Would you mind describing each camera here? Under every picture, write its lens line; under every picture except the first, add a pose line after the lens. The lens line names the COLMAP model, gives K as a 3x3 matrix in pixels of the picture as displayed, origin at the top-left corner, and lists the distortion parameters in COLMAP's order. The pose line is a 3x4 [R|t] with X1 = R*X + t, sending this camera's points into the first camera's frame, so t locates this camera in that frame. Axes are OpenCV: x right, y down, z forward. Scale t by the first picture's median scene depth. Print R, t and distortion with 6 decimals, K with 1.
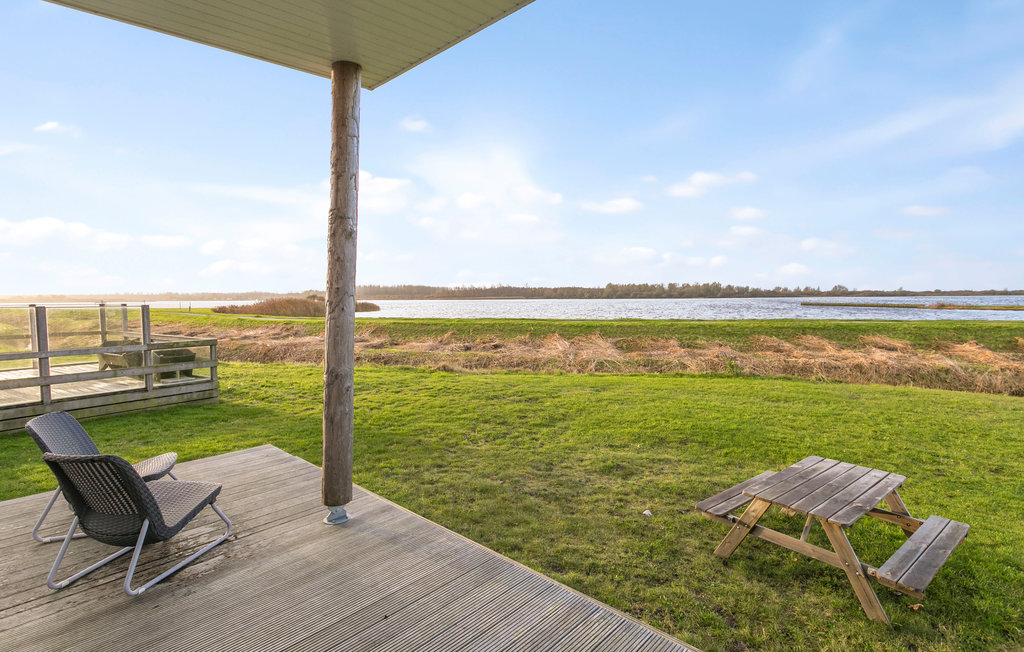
lens RADIAL K [[493.9, 0, 512.0], [0, 493.9, 326.0], [0, 0, 1]] dist [0.000833, 0.000192]
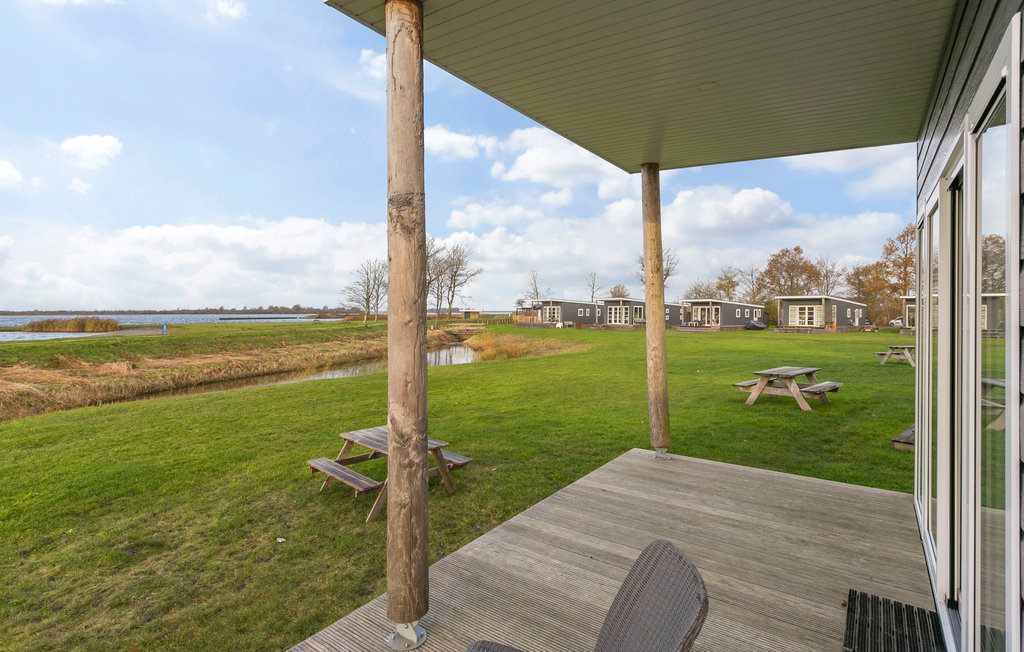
lens RADIAL K [[493.9, 0, 512.0], [0, 493.9, 326.0], [0, 0, 1]] dist [0.000833, 0.000192]
pose [[-0.129404, -0.016625, 0.991453, -0.576836], [0.058554, 0.997987, 0.024377, -0.030799], [-0.989862, 0.061208, -0.128170, 0.504079]]
